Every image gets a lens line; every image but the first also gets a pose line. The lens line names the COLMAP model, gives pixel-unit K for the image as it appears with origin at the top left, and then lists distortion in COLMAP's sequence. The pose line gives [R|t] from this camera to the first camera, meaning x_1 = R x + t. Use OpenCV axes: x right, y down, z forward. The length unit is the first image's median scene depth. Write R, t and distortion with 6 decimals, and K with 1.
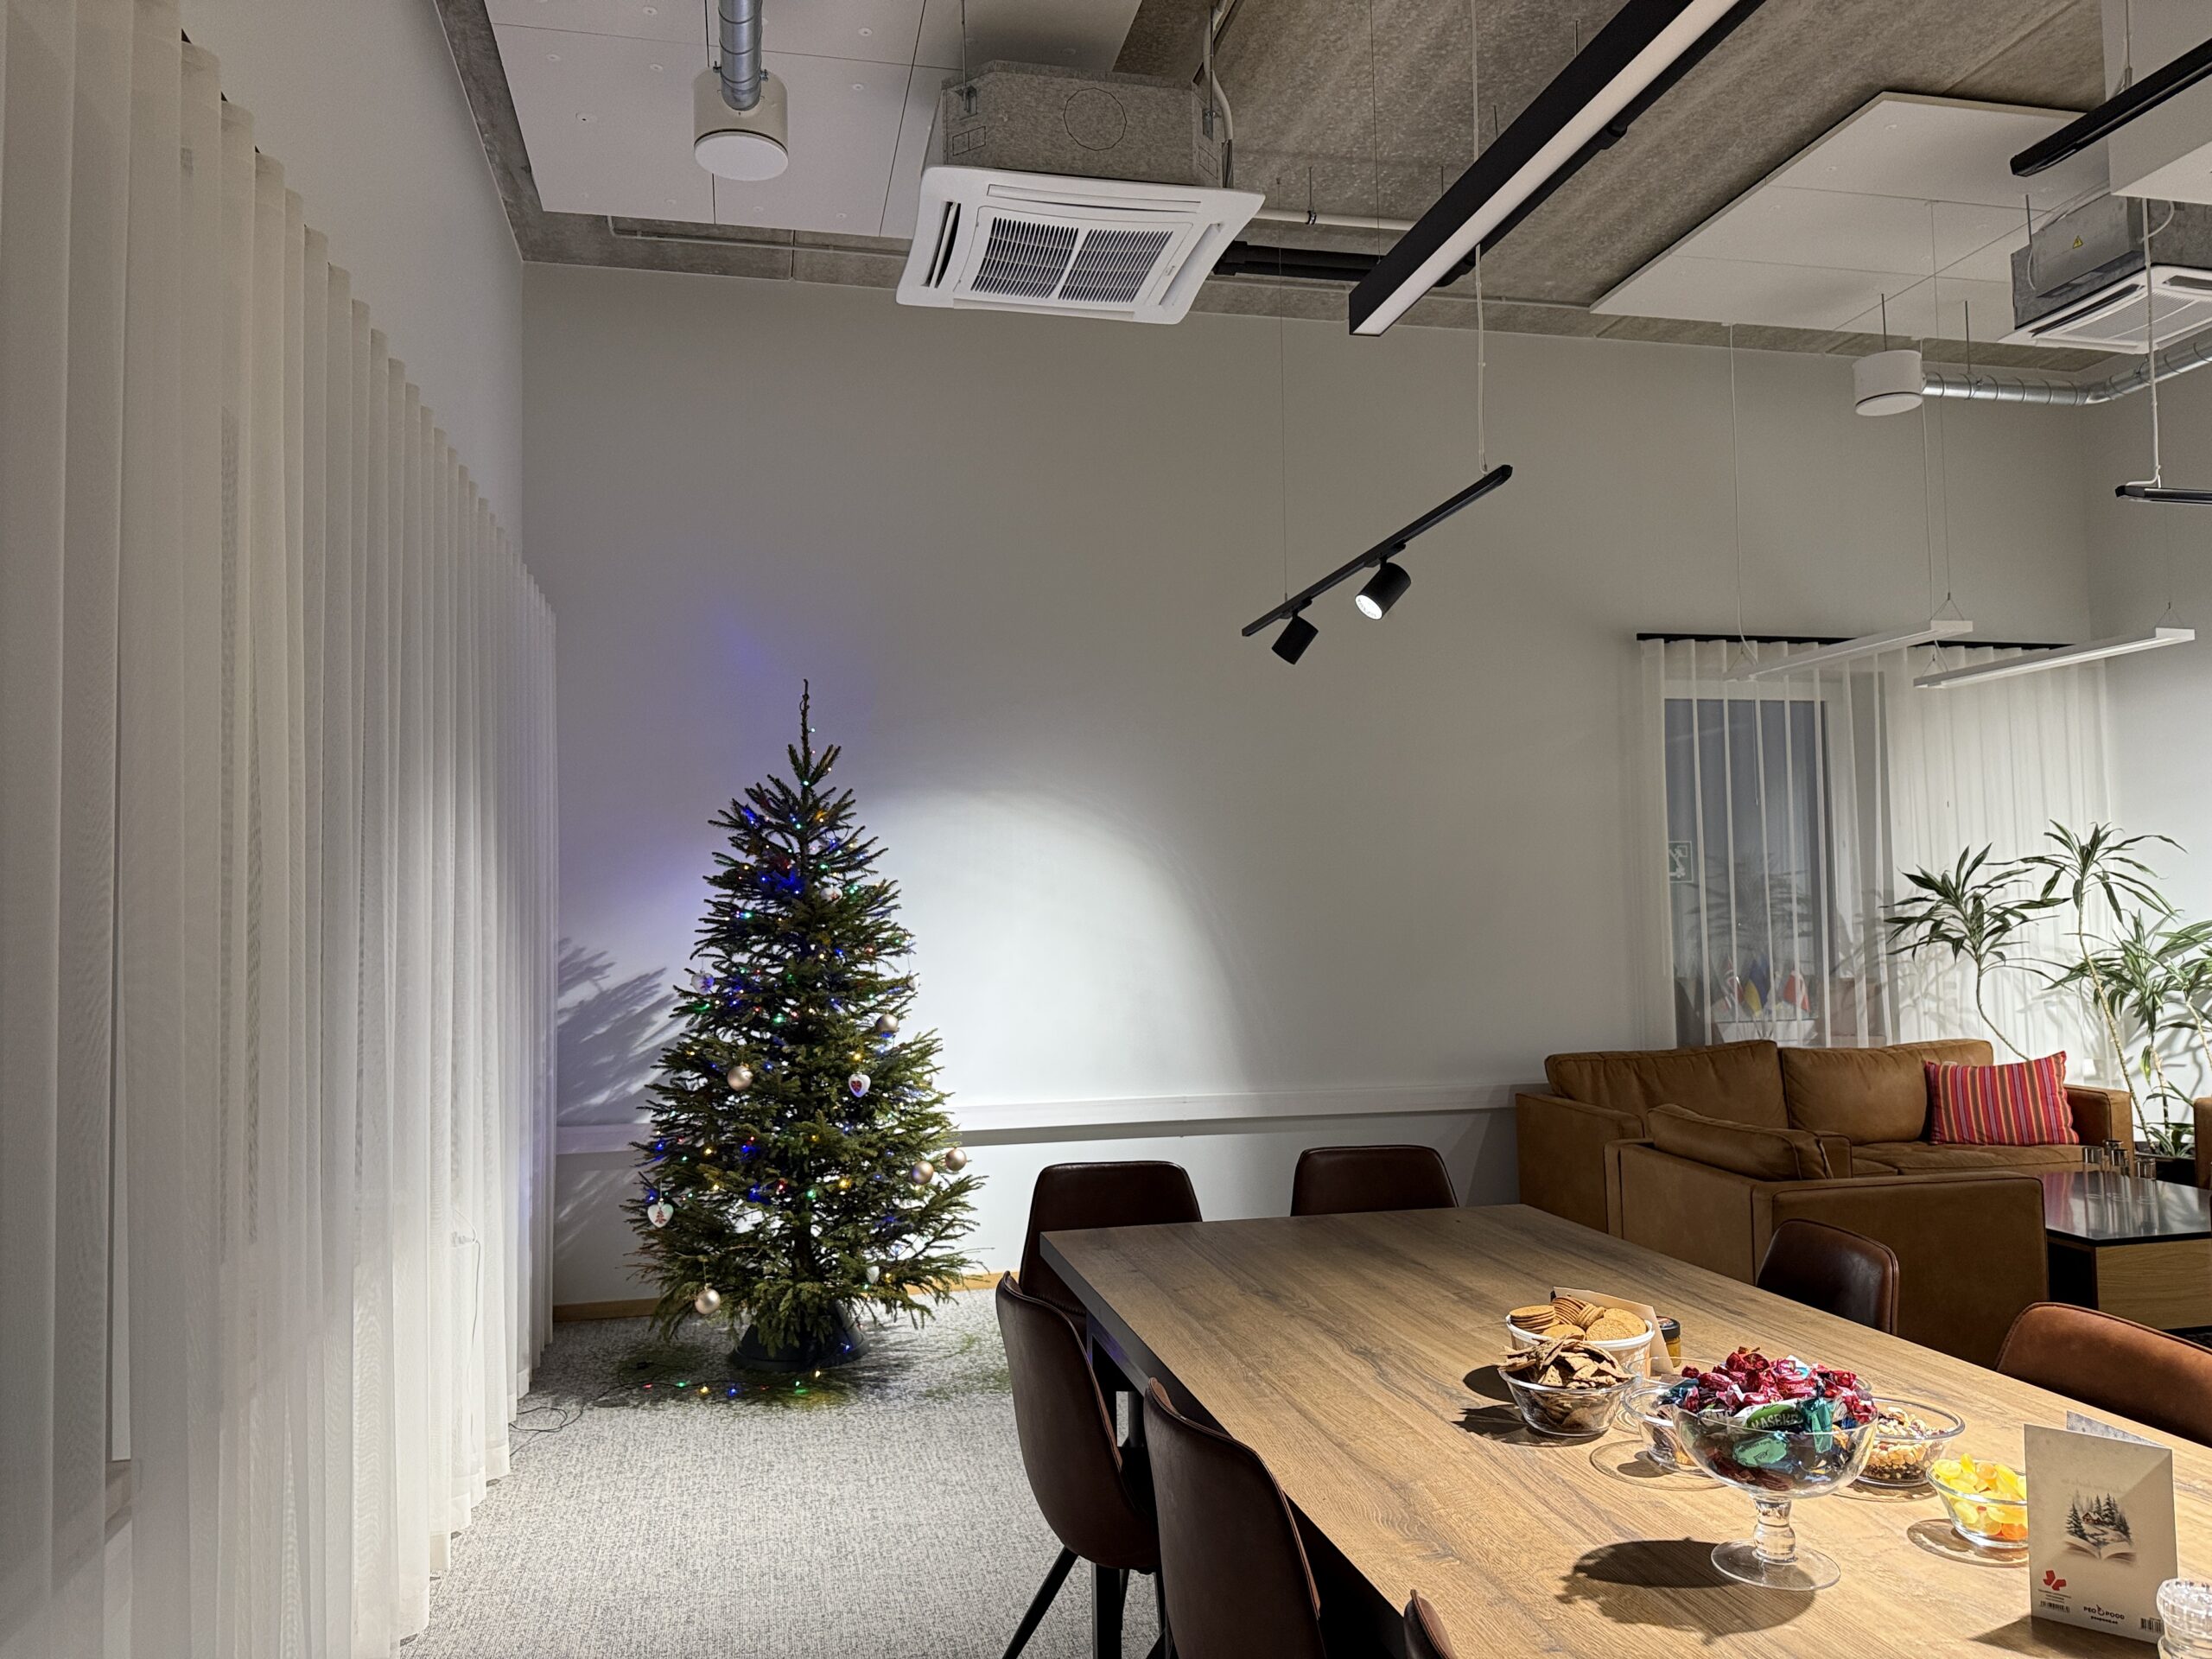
lens RADIAL K [[1568.1, 0, 1098.4], [0, 1568.1, 816.1], [0, 0, 1]] dist [0.033540, -0.038833]
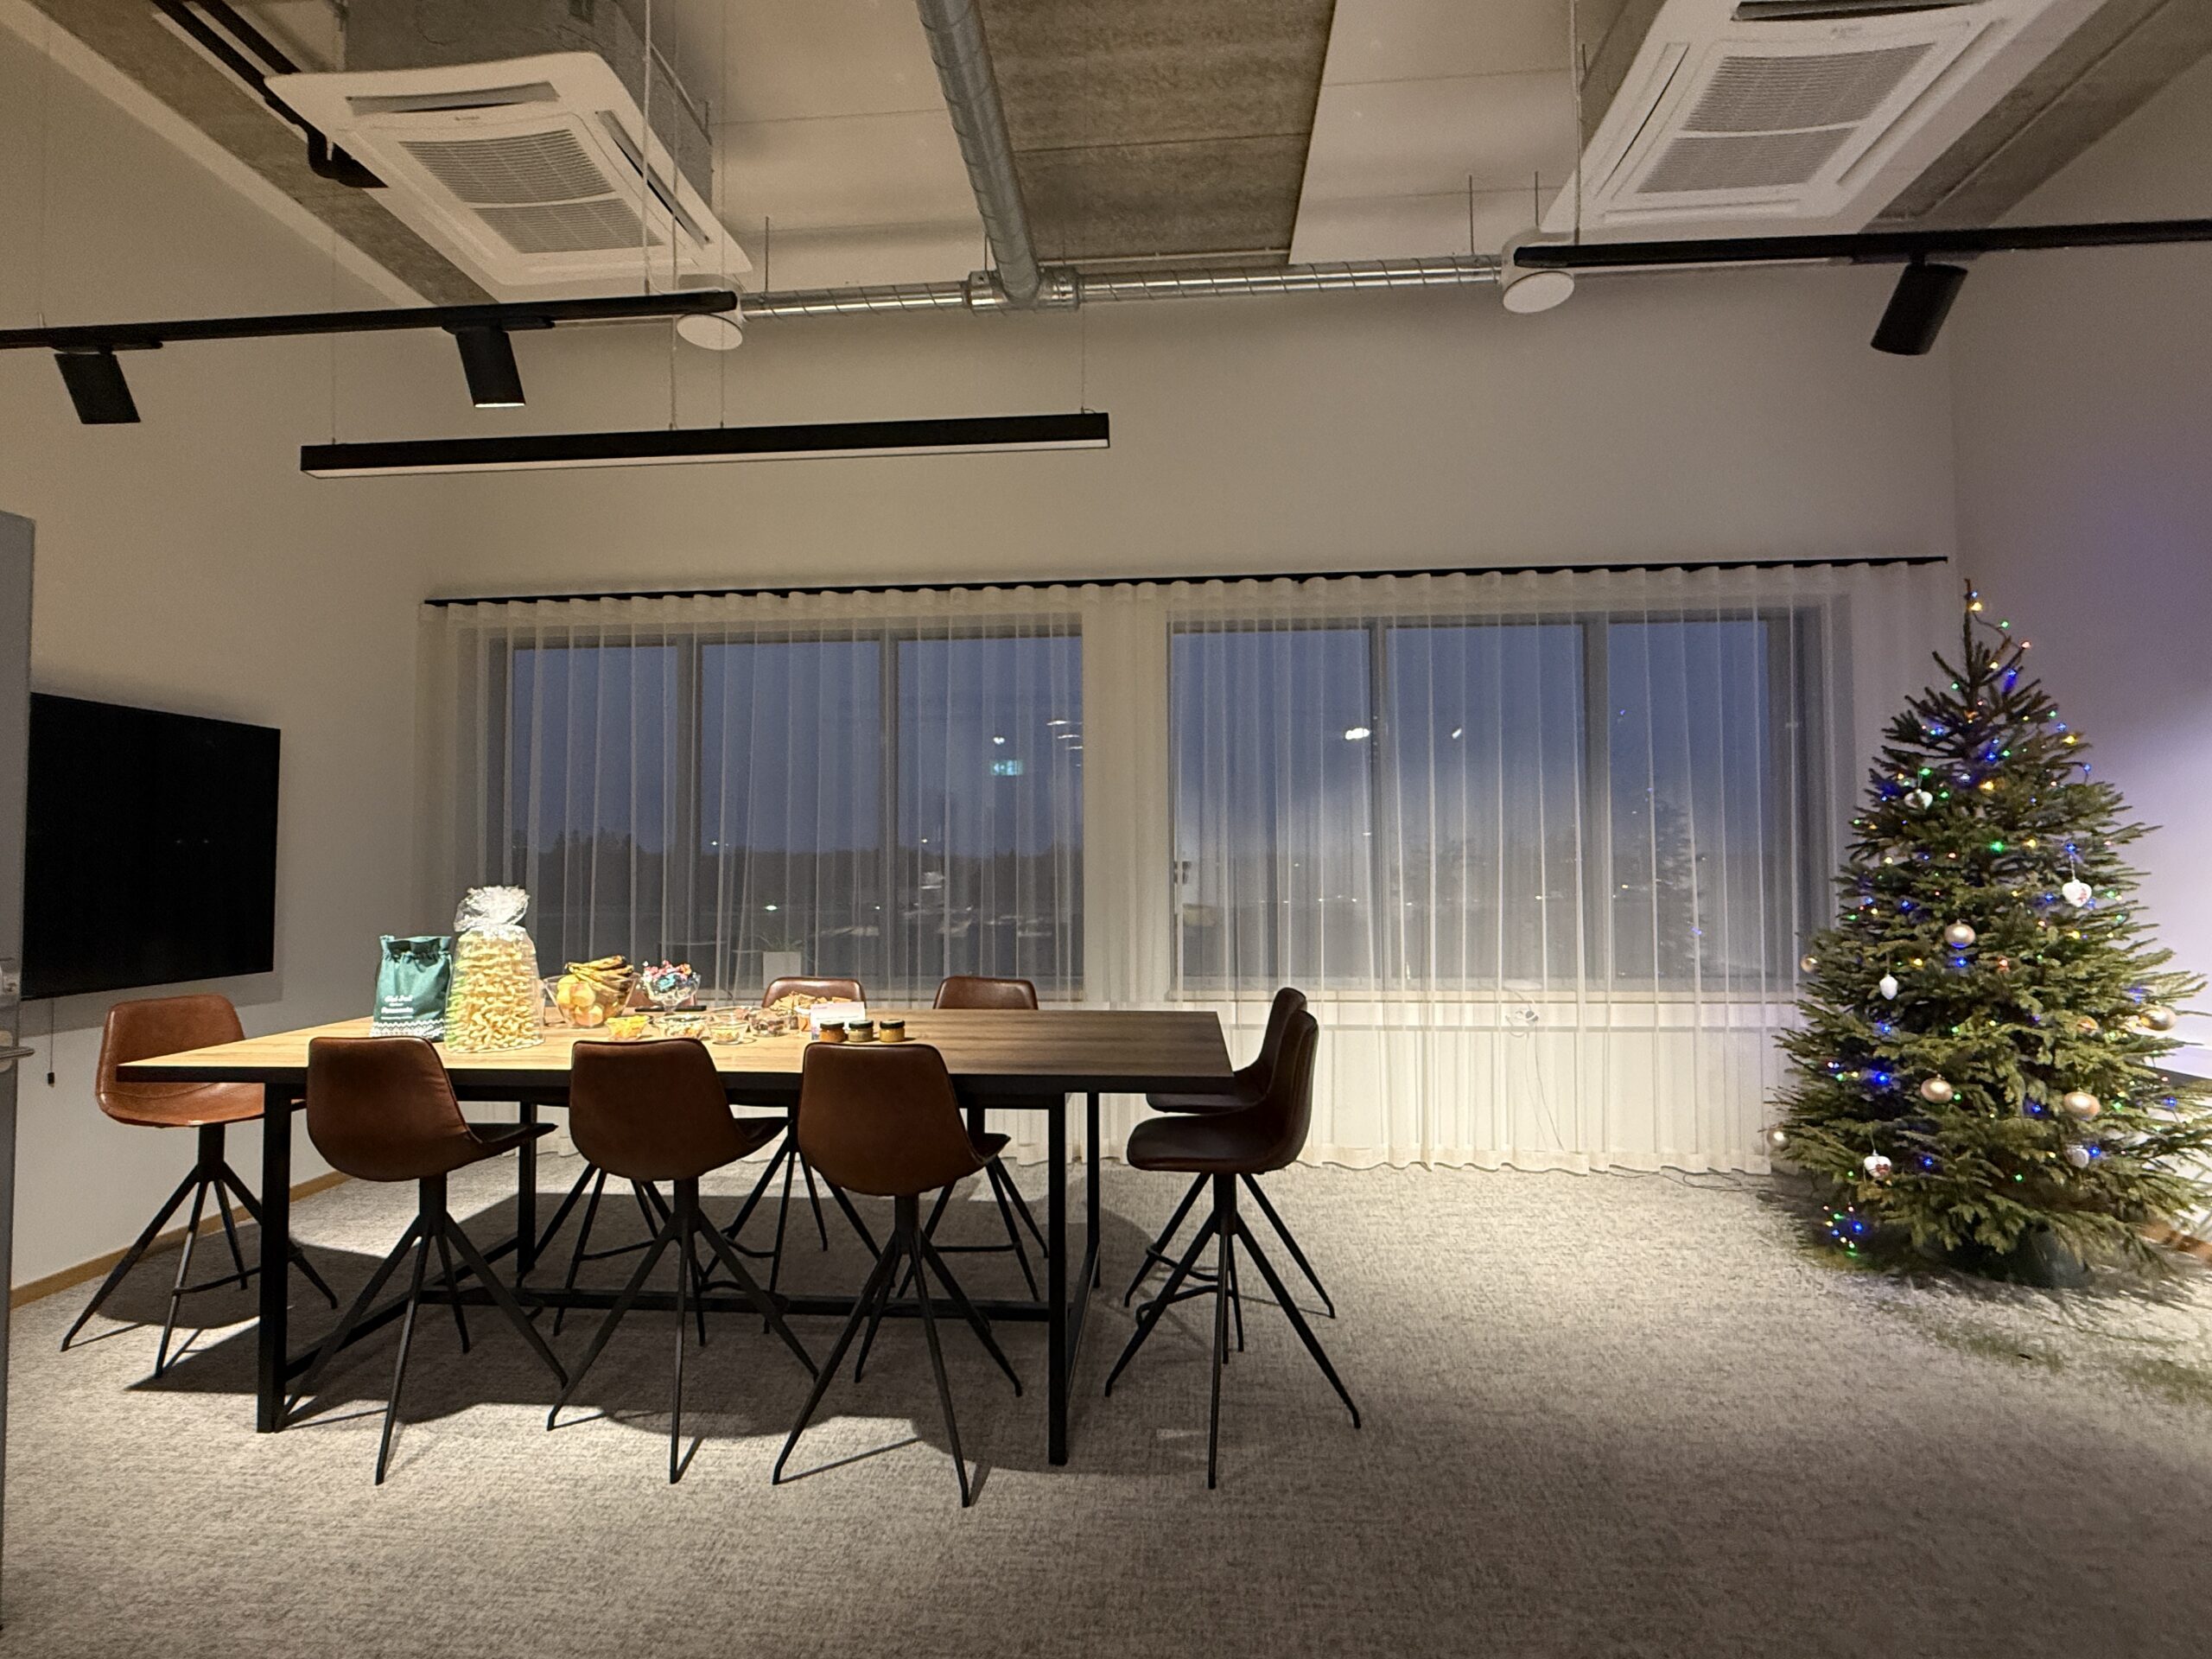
lens RADIAL K [[979.3, 0, 1099.4], [0, 979.3, 829.1], [0, 0, 1]] dist [-0.001732, 0.001110]
pose [[-0.295012, -0.013028, -0.955405, 0.553537], [0.073564, 0.996629, -0.036306, 0.049427], [0.952657, -0.080994, -0.293059, 0.643121]]
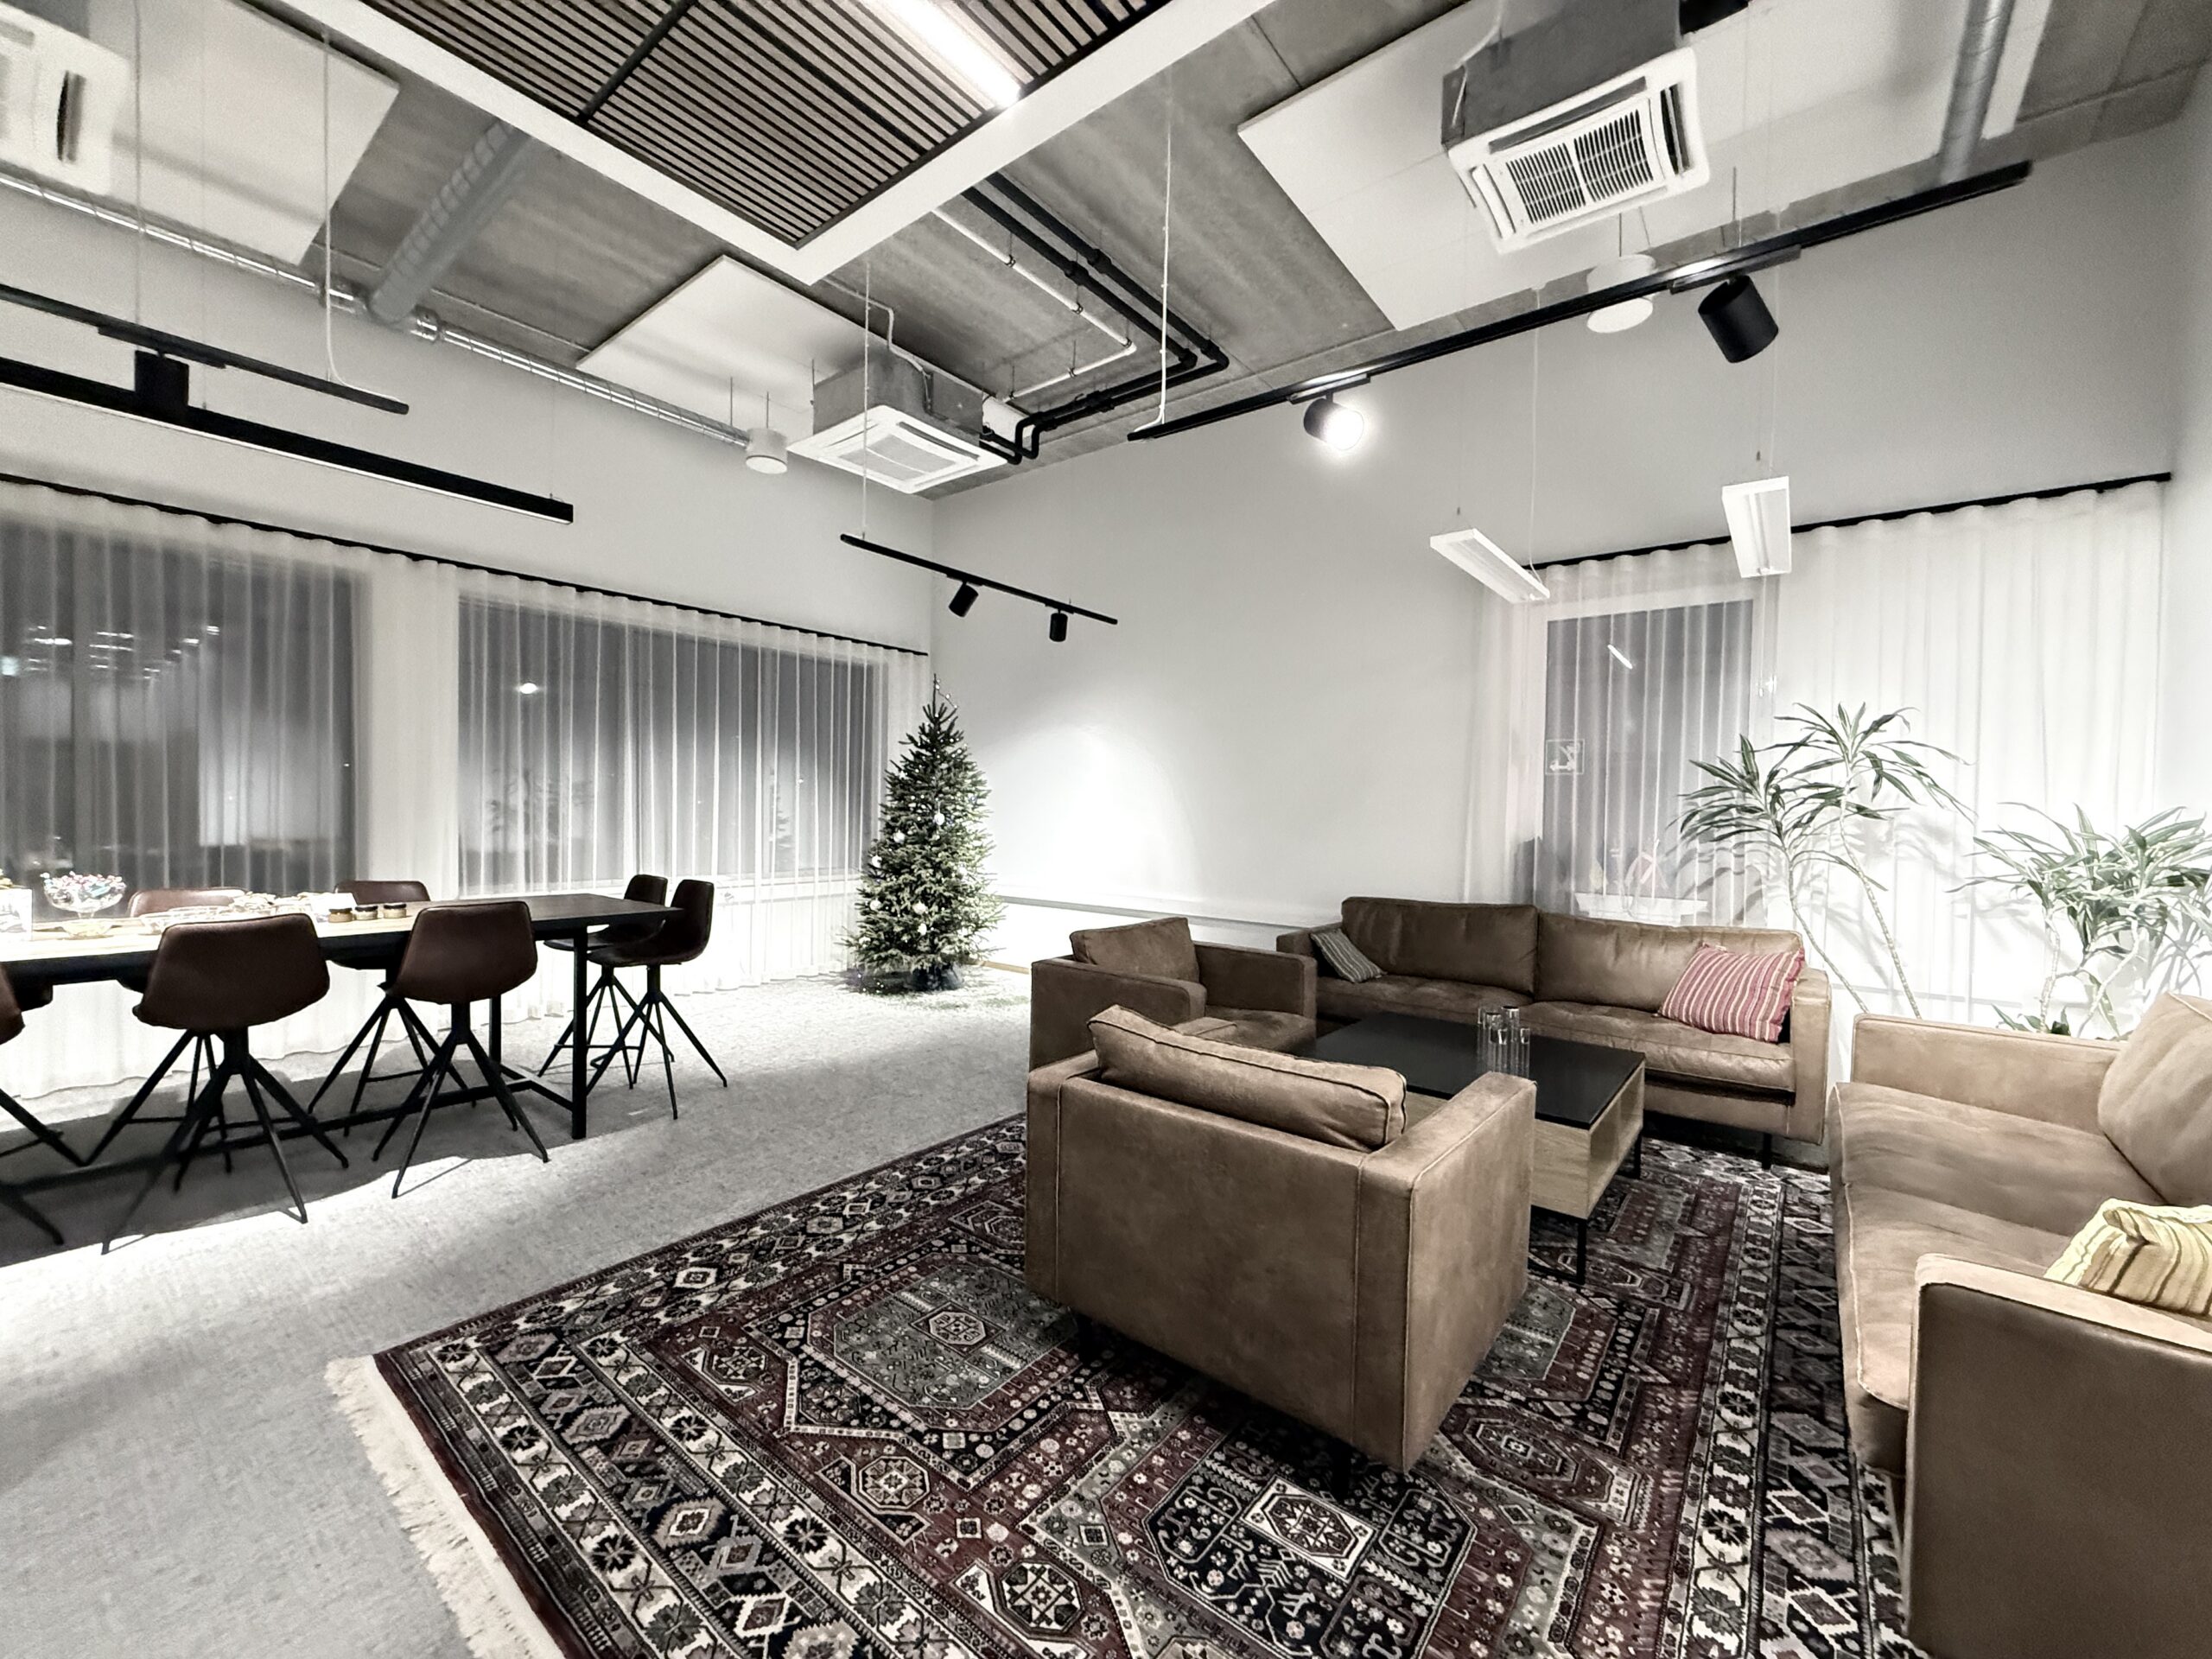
lens RADIAL K [[884.5, 0, 1099.7], [0, 884.5, 832.5], [0, 0, 1]] dist [-0.002228, 0.003421]
pose [[0.627790, 0.048837, -0.776849, 0.884736], [0.023345, 0.996400, 0.081504, 0.031708], [0.778033, -0.069303, 0.624389, 0.396156]]
